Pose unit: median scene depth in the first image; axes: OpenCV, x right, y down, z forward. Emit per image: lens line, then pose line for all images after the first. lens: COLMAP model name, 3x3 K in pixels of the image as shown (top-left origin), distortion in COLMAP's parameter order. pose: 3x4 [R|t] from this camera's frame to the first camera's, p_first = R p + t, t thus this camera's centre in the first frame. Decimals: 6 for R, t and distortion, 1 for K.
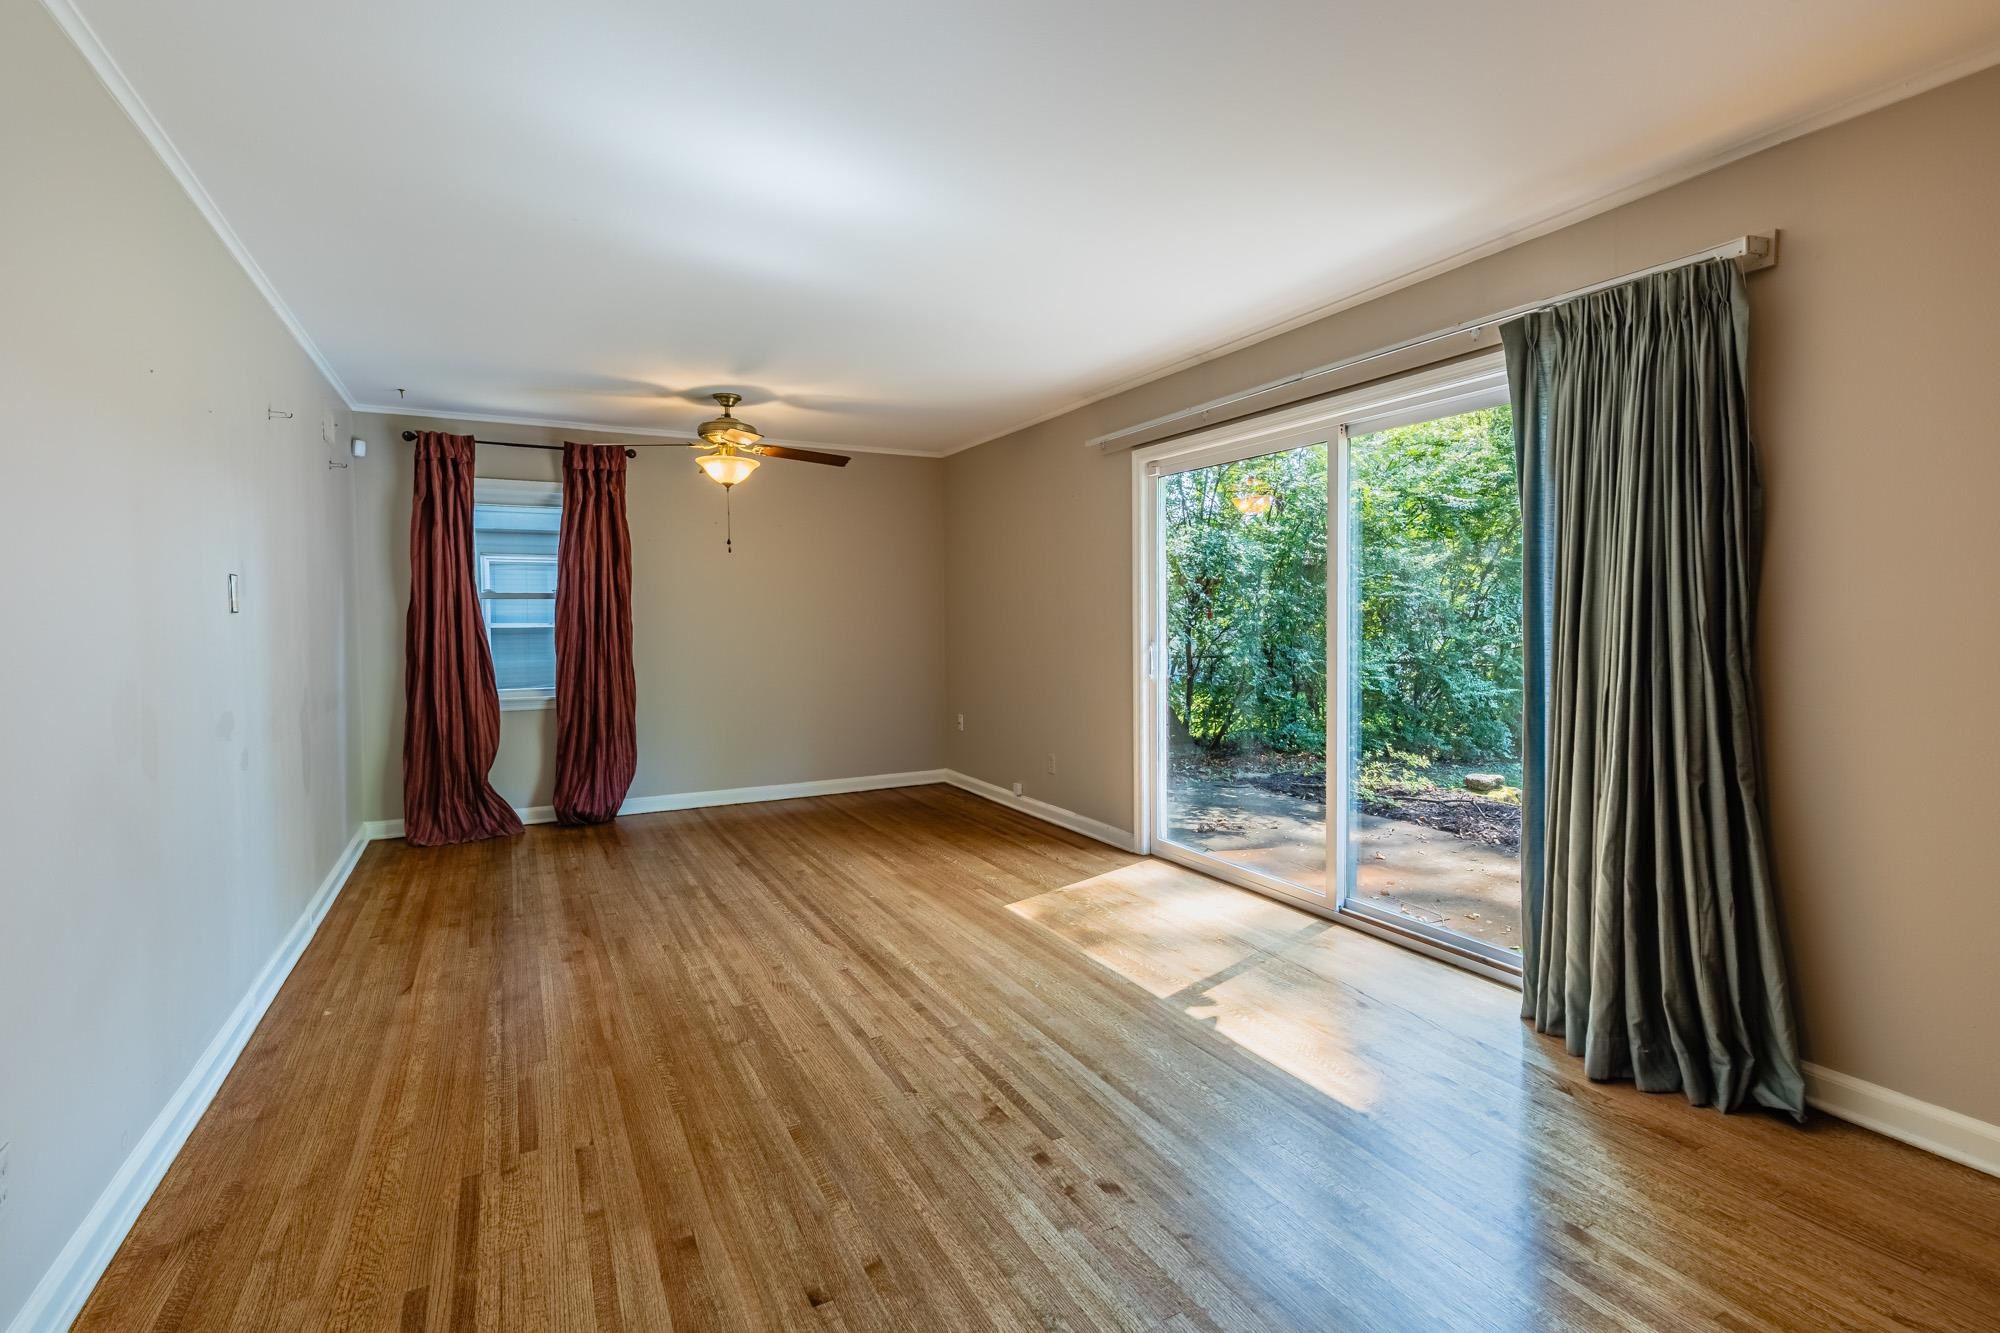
lens RADIAL K [[932.3, 0, 1020.1], [0, 932.3, 640.8], [0, 0, 1]] dist [0.000229, -0.000441]
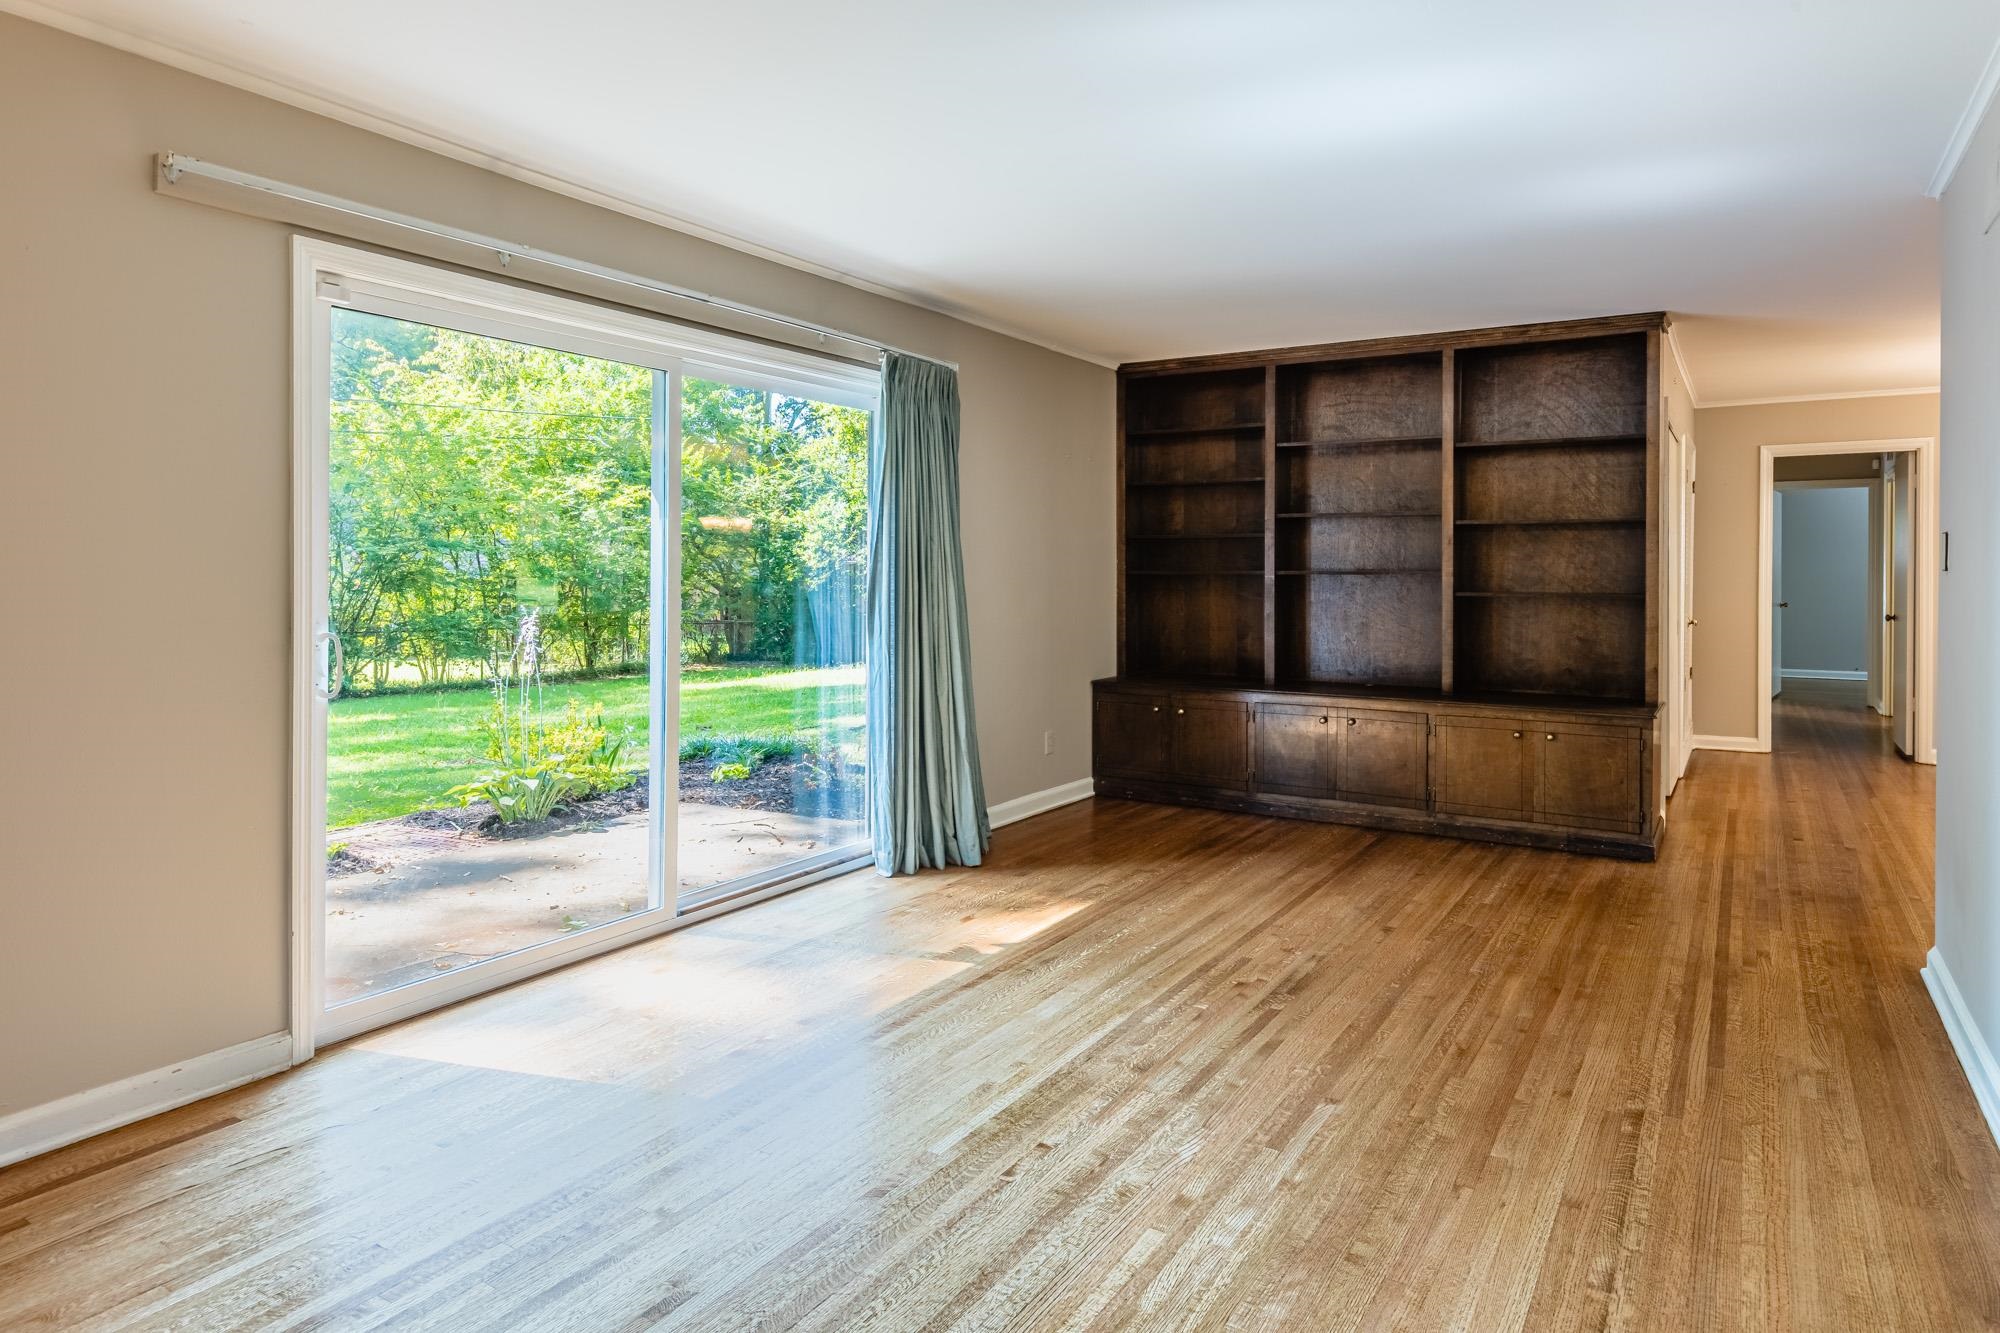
lens RADIAL K [[1197.2, 0, 993.1], [0, 1197.2, 578.9], [0, 0, 1]] dist [0.006589, -0.006349]
pose [[-0.487465, 0.001812, 0.873141, -0.540423], [0.025252, 0.999609, 0.012024, -0.020164], [-0.872777, 0.027910, -0.487320, 0.893938]]
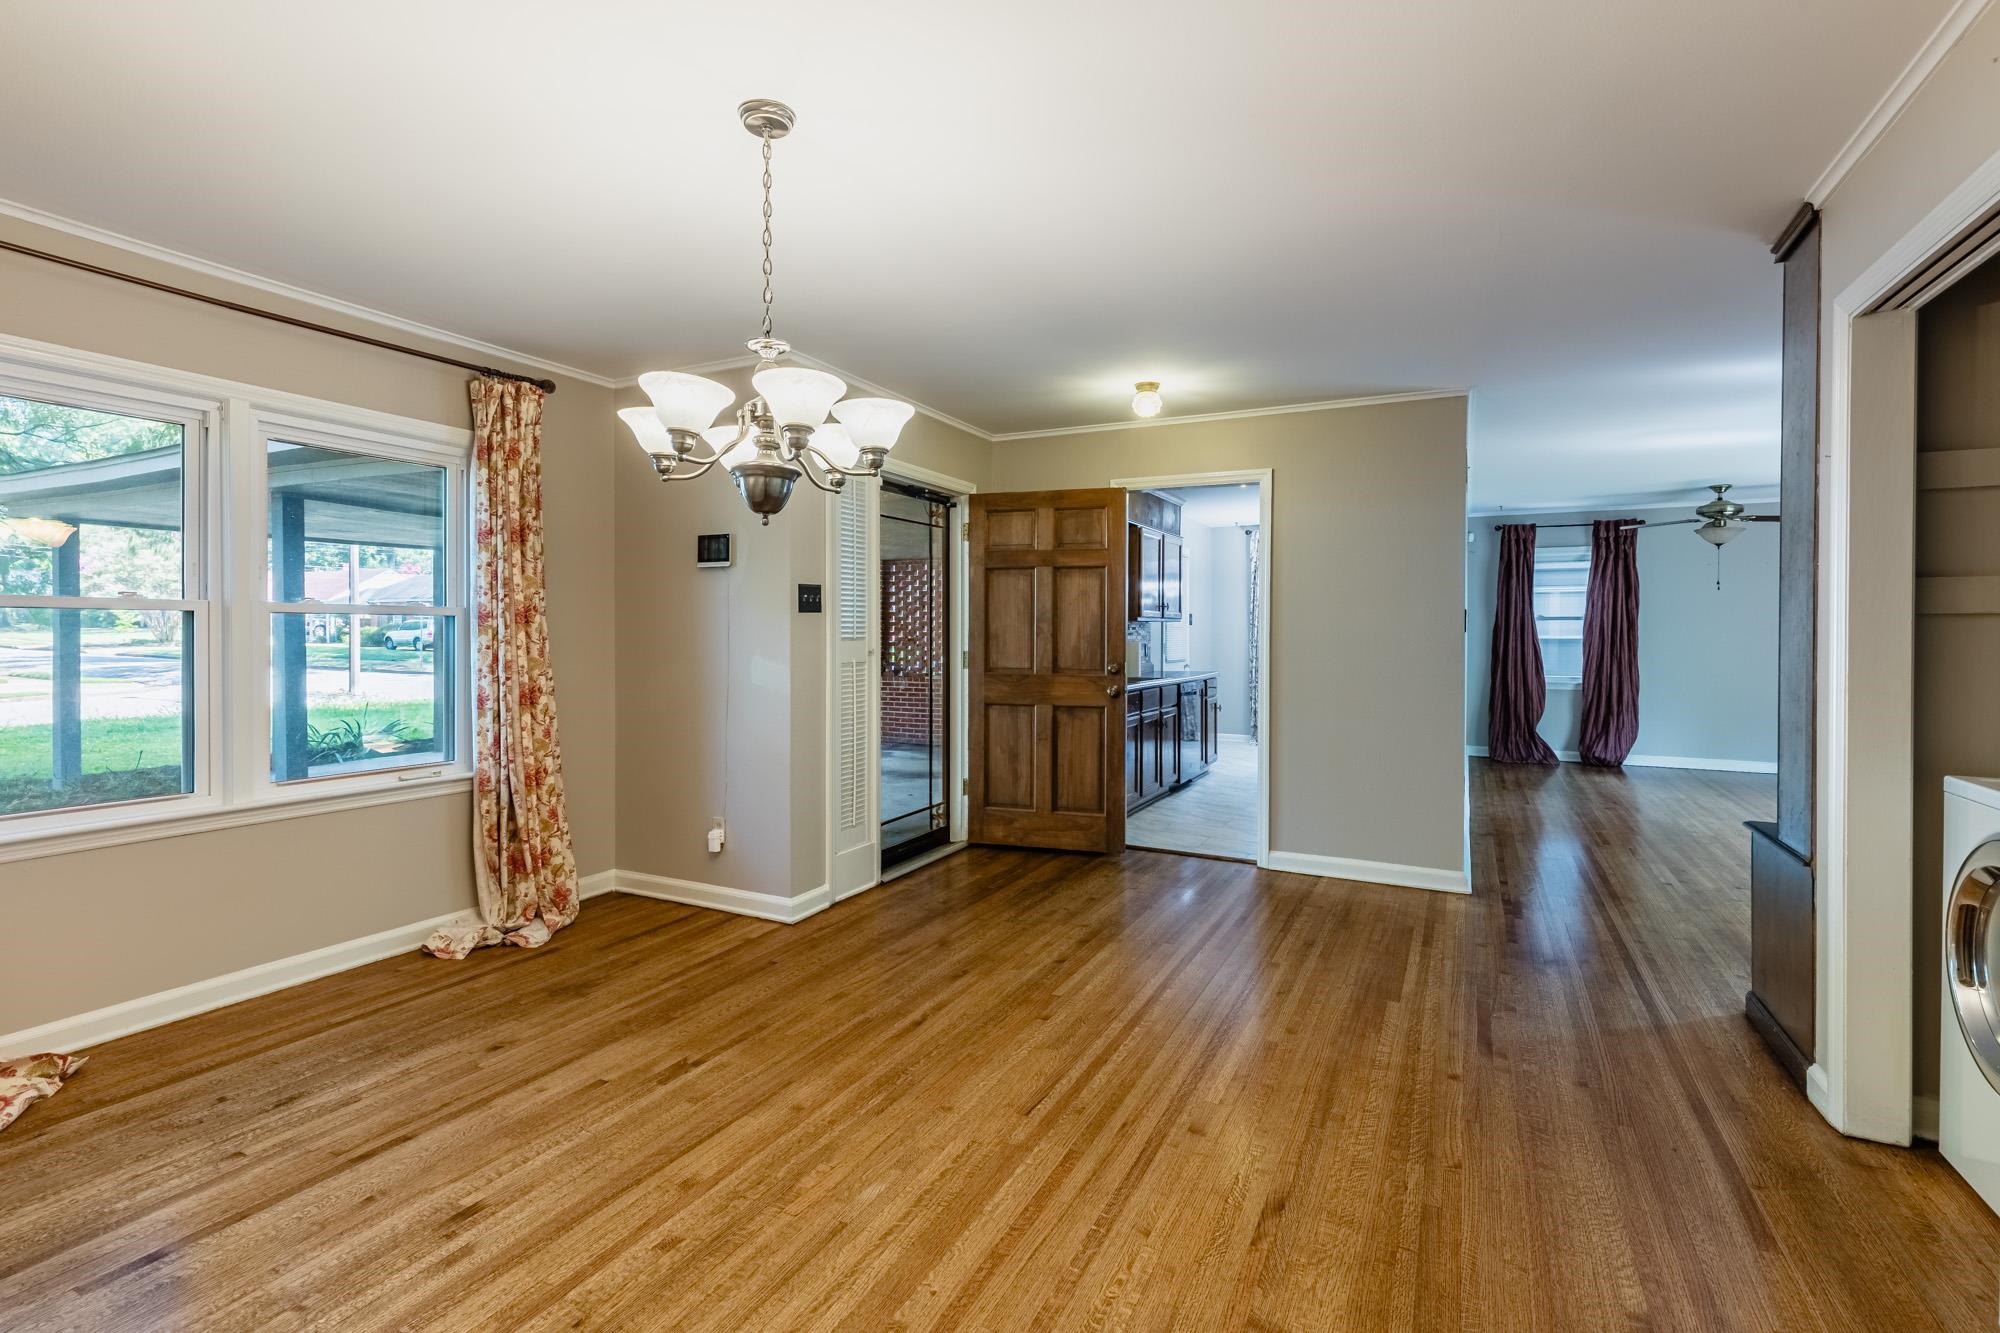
lens RADIAL K [[915.8, 0, 997.5], [0, 915.8, 650.9], [0, 0, 1]] dist [0.003031, 0.001207]
pose [[0.561782, 0.022619, -0.826976, 0.238468], [-0.025036, 0.999633, 0.010335, 0.016567], [0.826906, 0.014898, 0.562142, -0.722724]]
